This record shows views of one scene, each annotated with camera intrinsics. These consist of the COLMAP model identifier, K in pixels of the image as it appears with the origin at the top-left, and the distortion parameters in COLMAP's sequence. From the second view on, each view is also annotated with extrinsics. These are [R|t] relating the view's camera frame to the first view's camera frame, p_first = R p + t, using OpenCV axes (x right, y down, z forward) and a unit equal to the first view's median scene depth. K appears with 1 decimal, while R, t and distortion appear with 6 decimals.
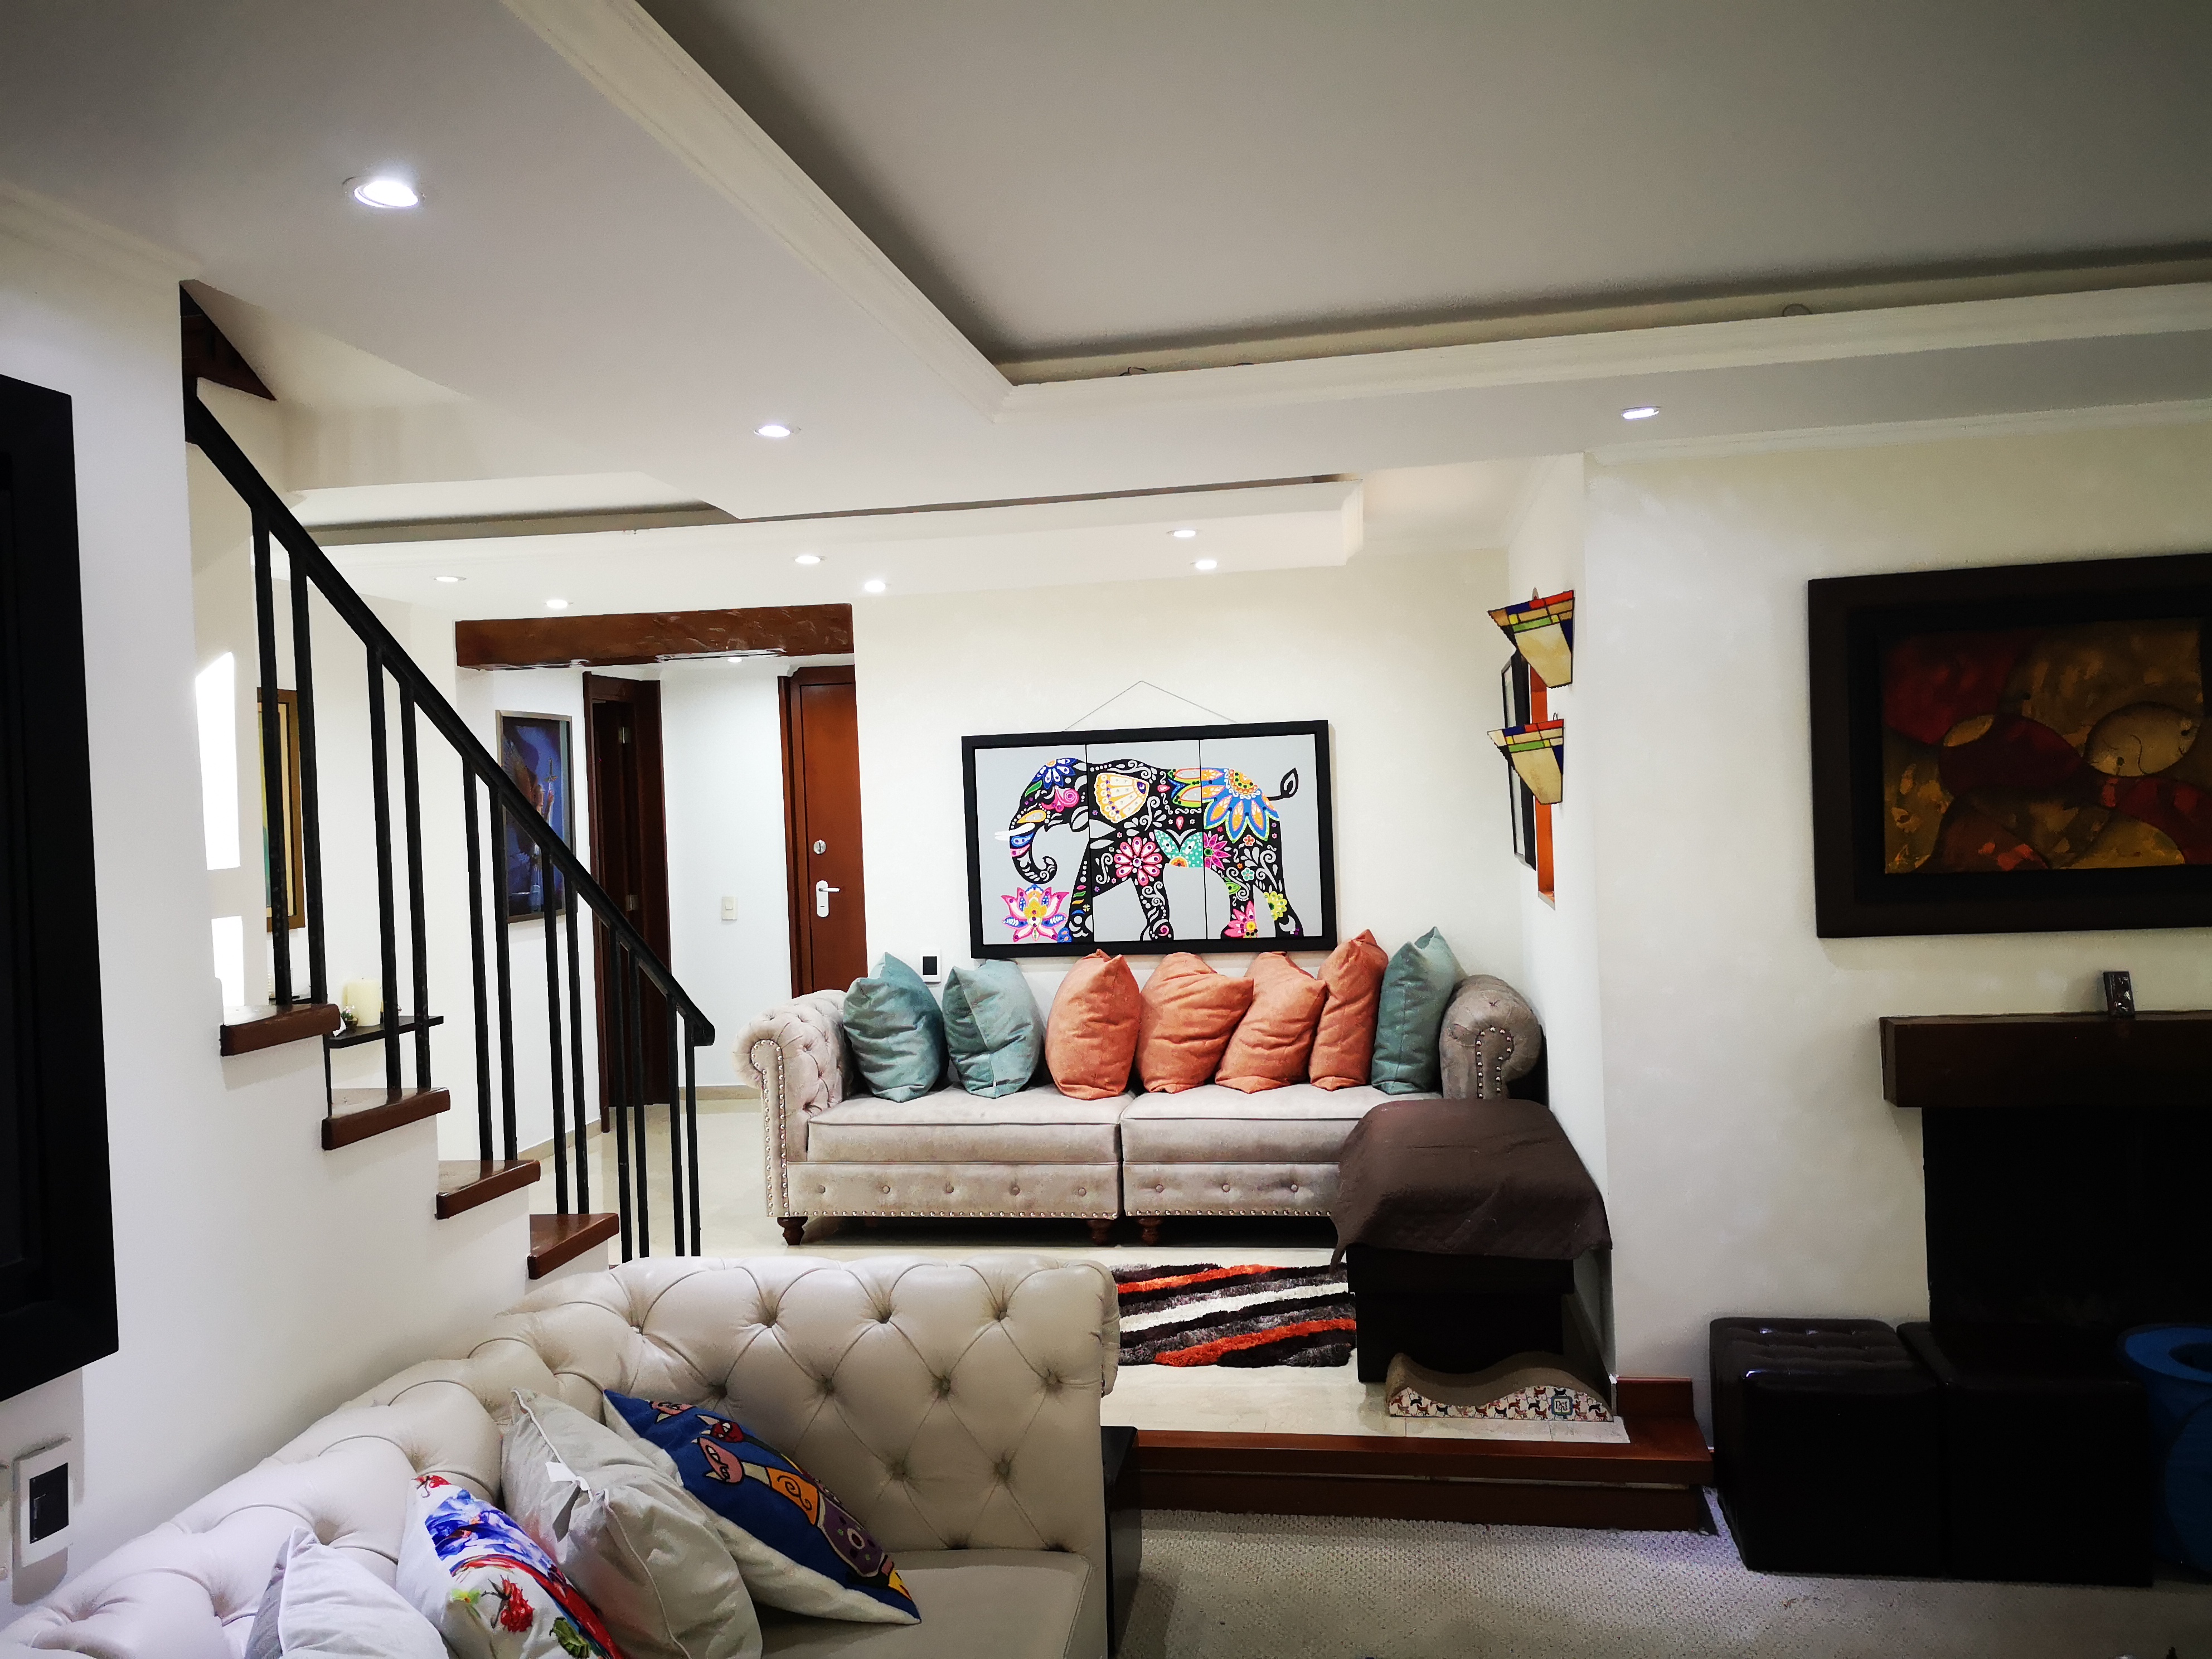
lens RADIAL K [[1723.2, 0, 1101.2], [0, 1723.2, 828.4], [0, 0, 1]] dist [0.098649, -0.120297]
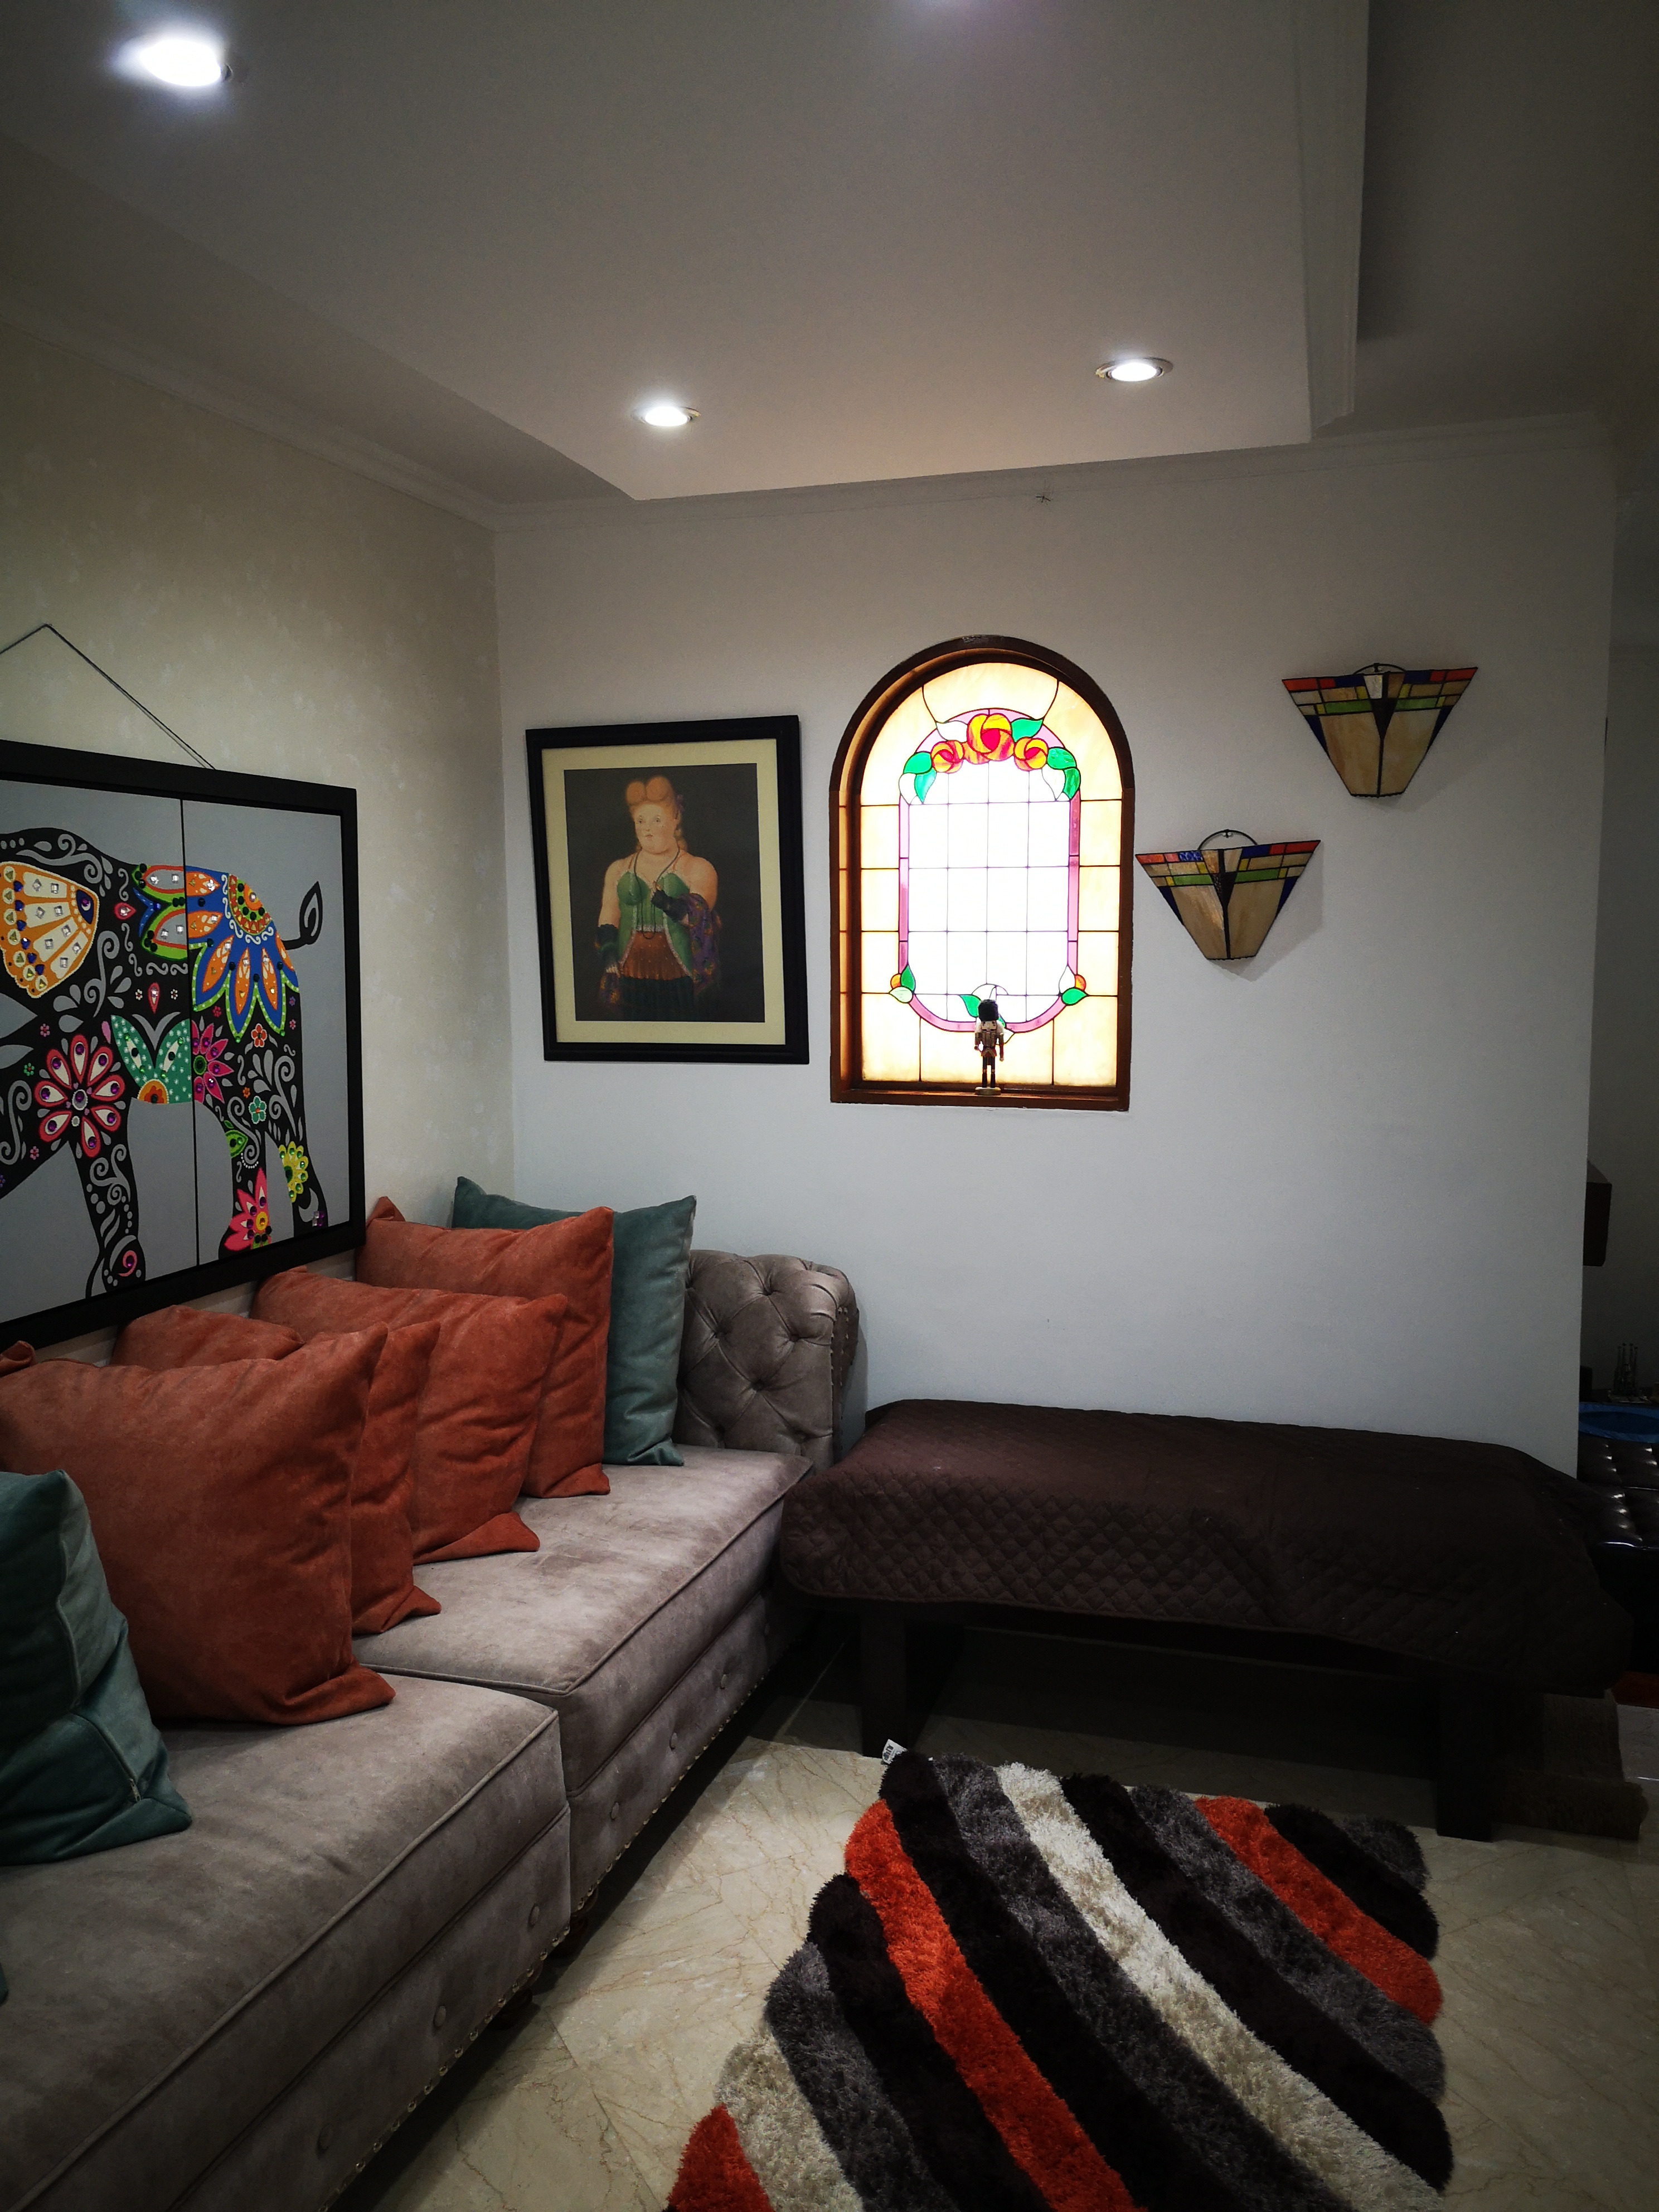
lens RADIAL K [[1723.2, 0, 832.4], [0, 1723.2, 1106.7], [0, 0, 1]] dist [0.098649, -0.120297]
pose [[0.119401, -0.066319, 0.990629, -0.351269], [0.009926, 0.997796, 0.065603, -0.002887], [-0.992796, 0.002000, 0.119797, 0.789577]]
